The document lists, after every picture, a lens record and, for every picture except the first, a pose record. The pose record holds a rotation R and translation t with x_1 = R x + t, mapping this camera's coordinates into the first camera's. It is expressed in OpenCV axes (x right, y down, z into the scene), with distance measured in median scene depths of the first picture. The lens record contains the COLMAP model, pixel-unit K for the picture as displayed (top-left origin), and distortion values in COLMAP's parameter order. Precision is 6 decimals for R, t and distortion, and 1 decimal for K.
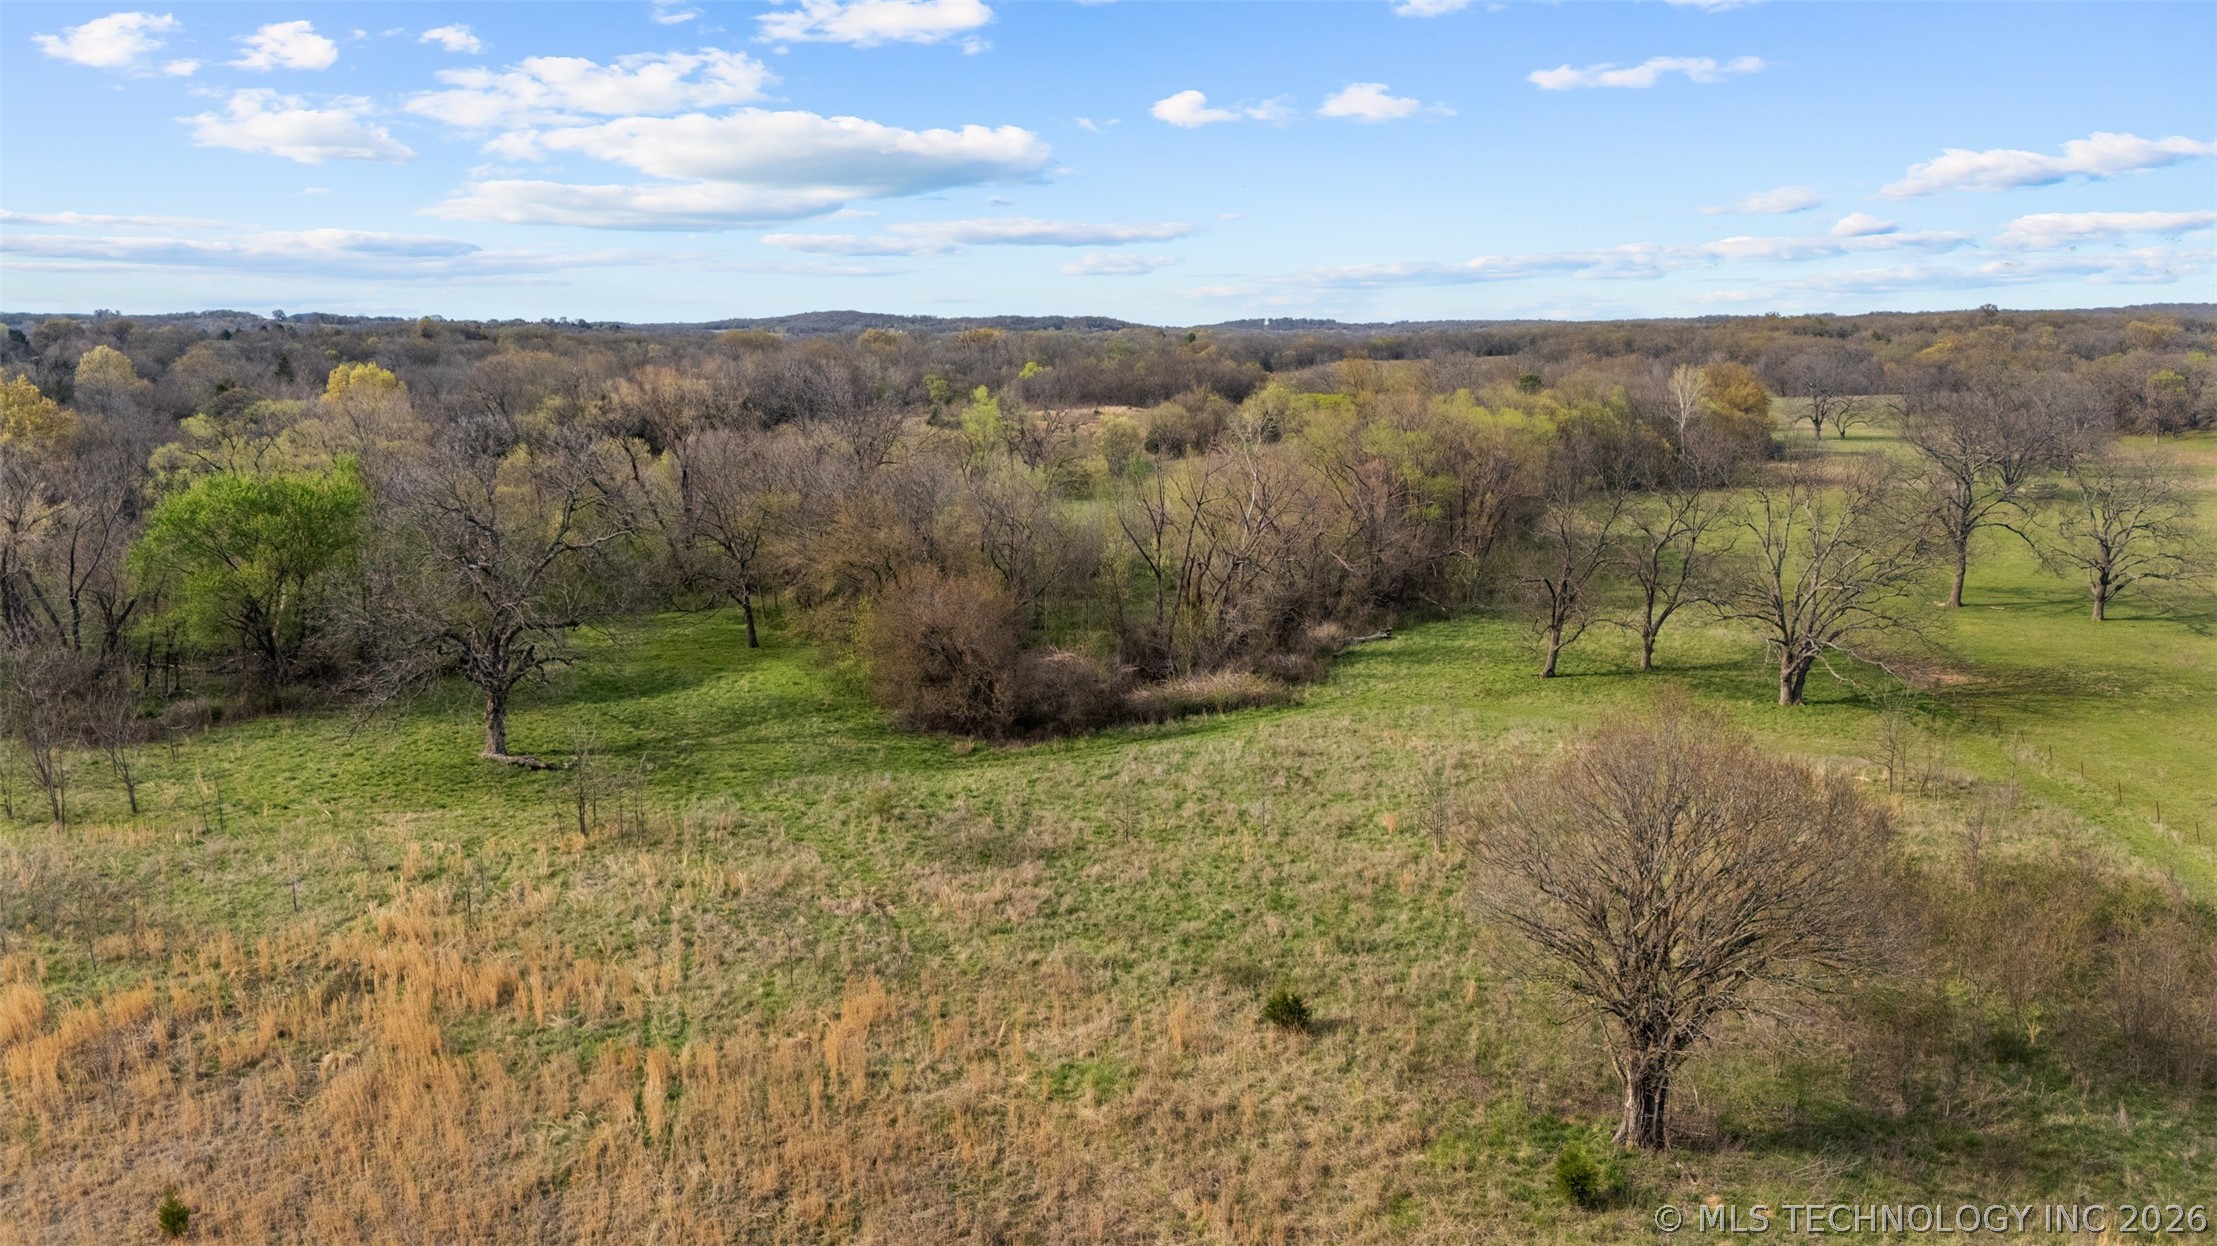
lens RADIAL K [[1635.9, 0, 1117.1], [0, 1635.9, 618.3], [0, 0, 1]] dist [0.062453, -0.049478]
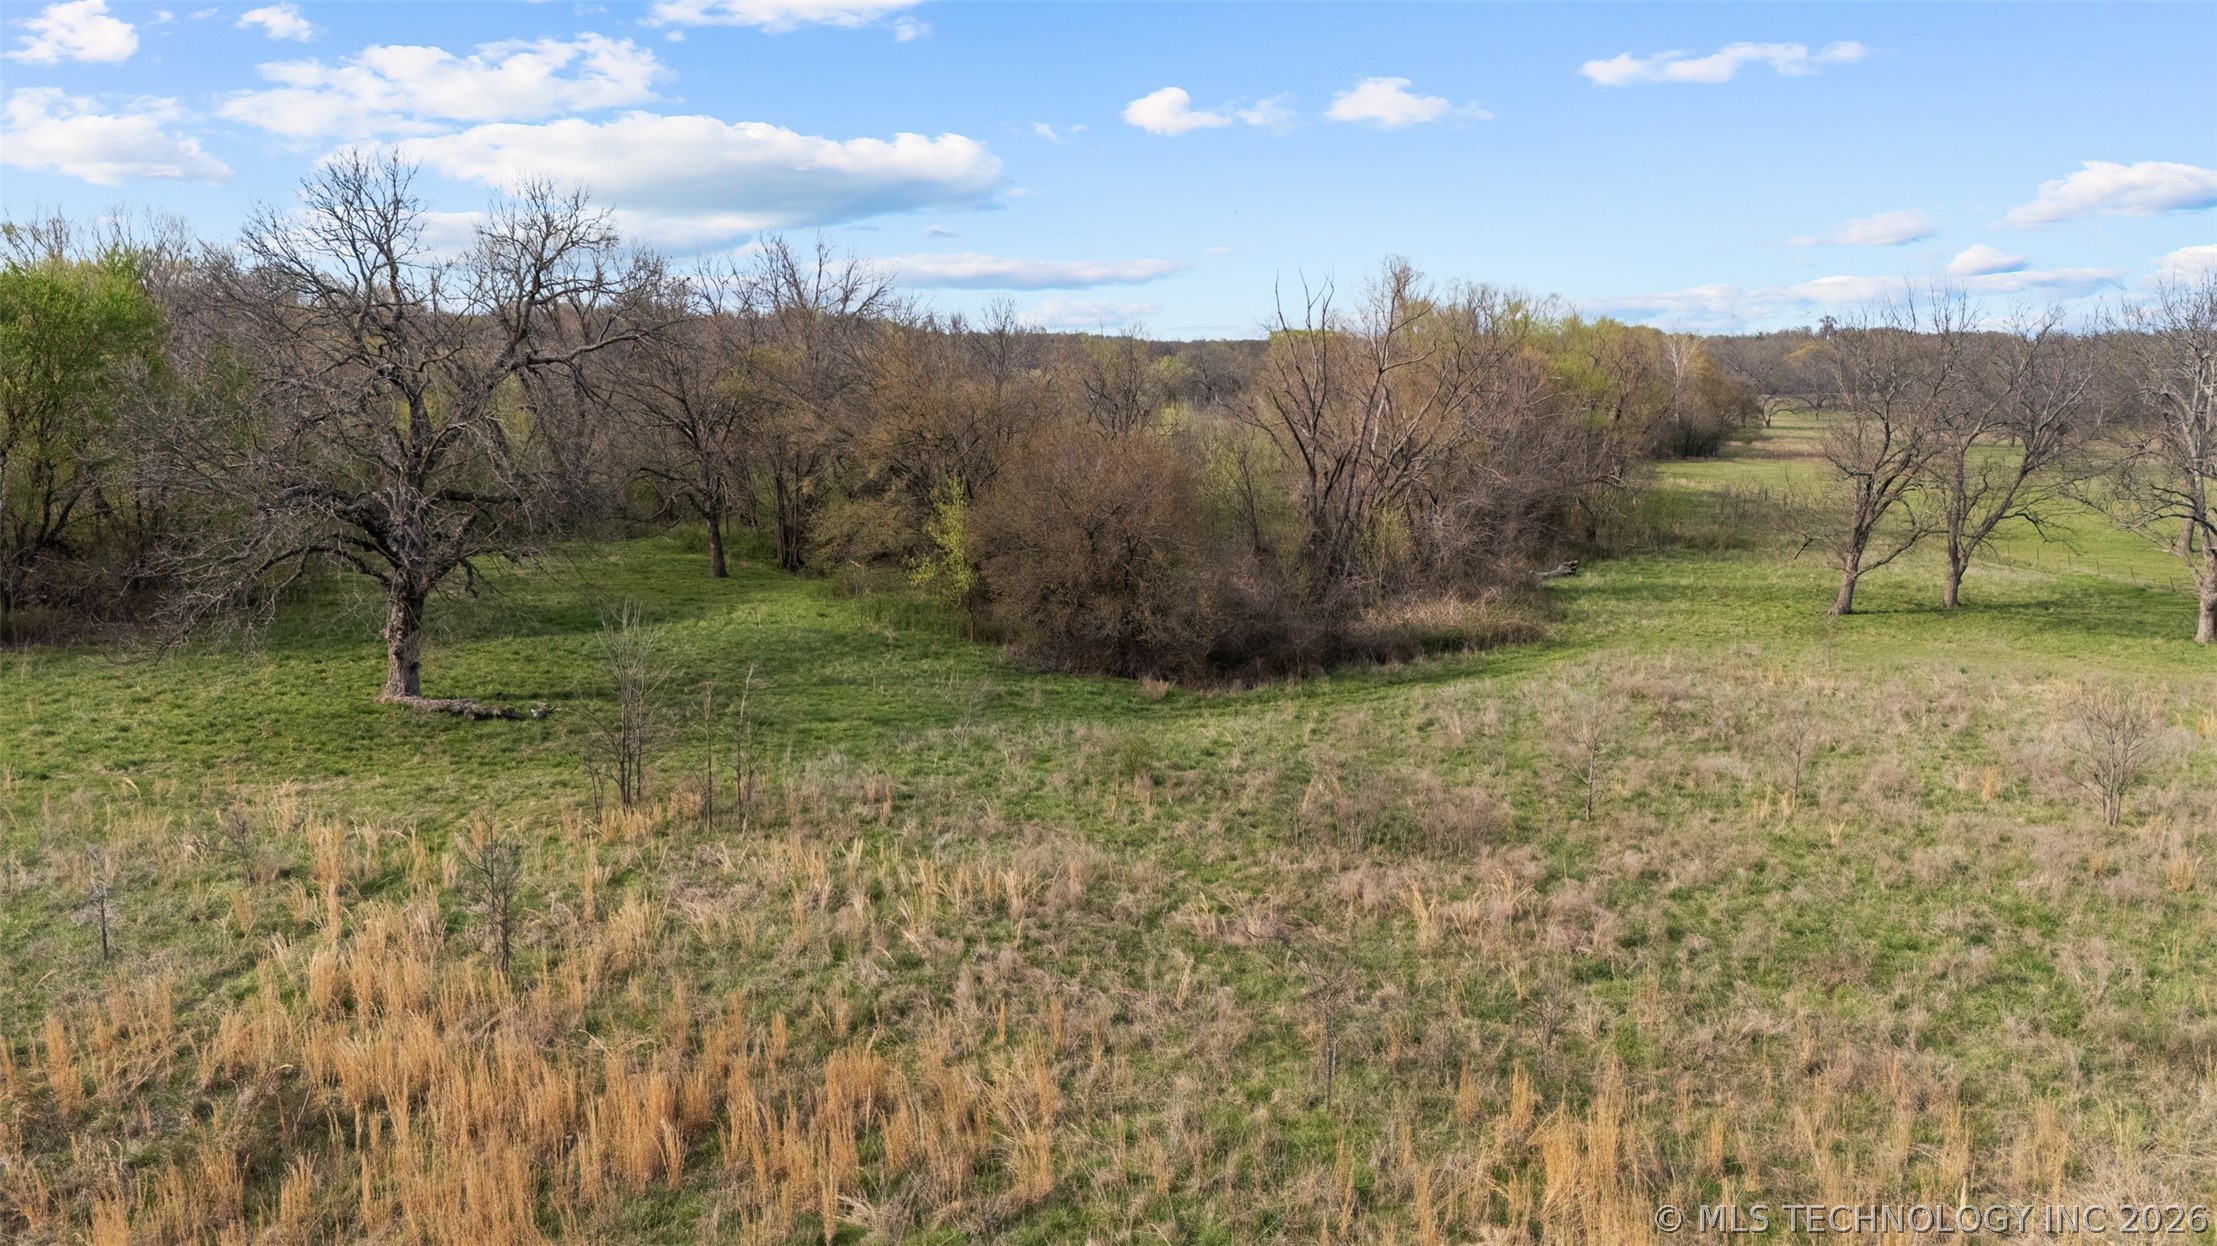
lens RADIAL K [[1635.9, 0, 1104.0], [0, 1635.9, 627.8], [0, 0, 1]] dist [0.062453, -0.049478]
pose [[0.989936, 0.008440, 0.141261, -0.215513], [-0.006492, 0.999877, -0.014247, 0.066226], [-0.141364, 0.013186, 0.989870, 0.371063]]
